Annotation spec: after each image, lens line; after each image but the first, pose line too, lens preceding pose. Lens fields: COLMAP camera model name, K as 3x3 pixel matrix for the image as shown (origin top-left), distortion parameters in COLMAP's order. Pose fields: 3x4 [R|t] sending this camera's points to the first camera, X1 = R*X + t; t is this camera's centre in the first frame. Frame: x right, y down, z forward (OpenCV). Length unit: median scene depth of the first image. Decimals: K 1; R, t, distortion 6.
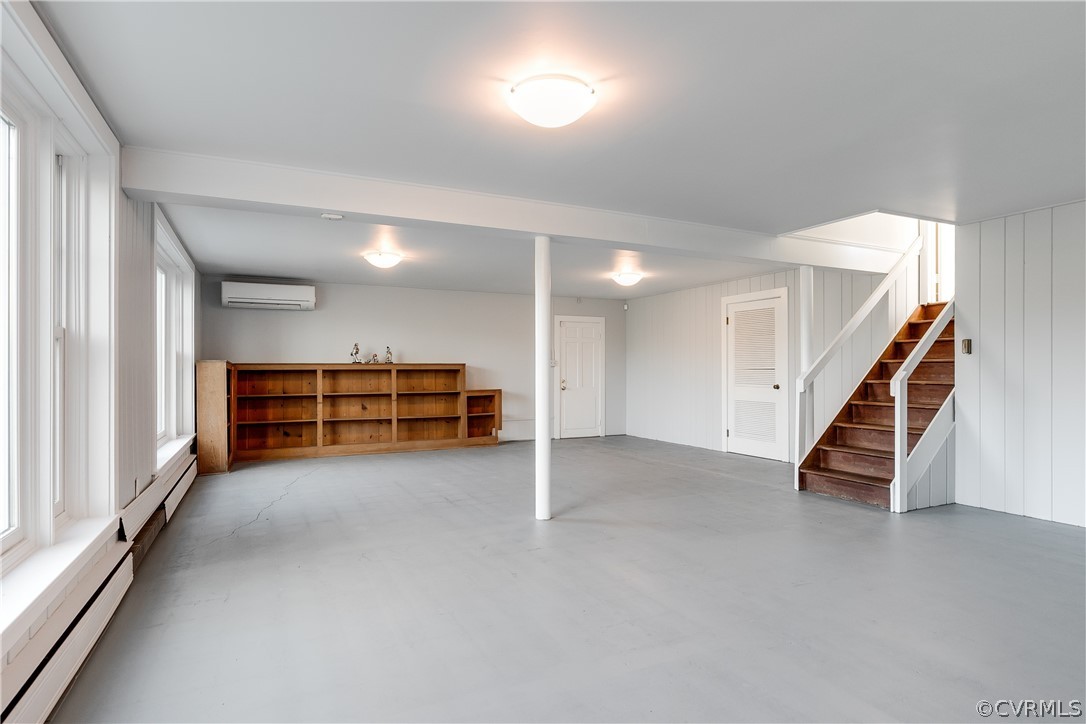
lens RADIAL K [[598.0, 0, 543.0], [0, 598.0, 362.0], [0, 0, 1]] dist [-0.000763, 0.000397]
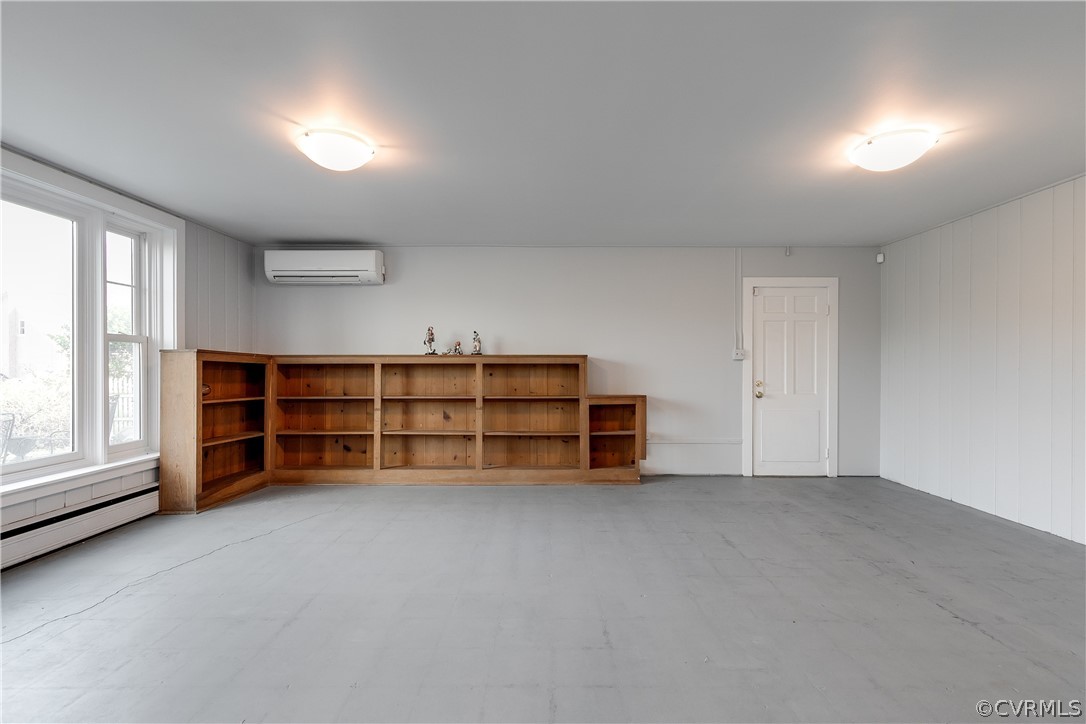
lens RADIAL K [[493.4, 0, 549.0], [0, 493.4, 363.0], [0, 0, 1]] dist [0.010637, 0.000102]
pose [[0.903270, 0.001219, -0.429072, 0.066267], [0.002429, 0.999965, 0.007953, 0.007334], [0.429067, -0.008226, 0.903235, 0.513599]]
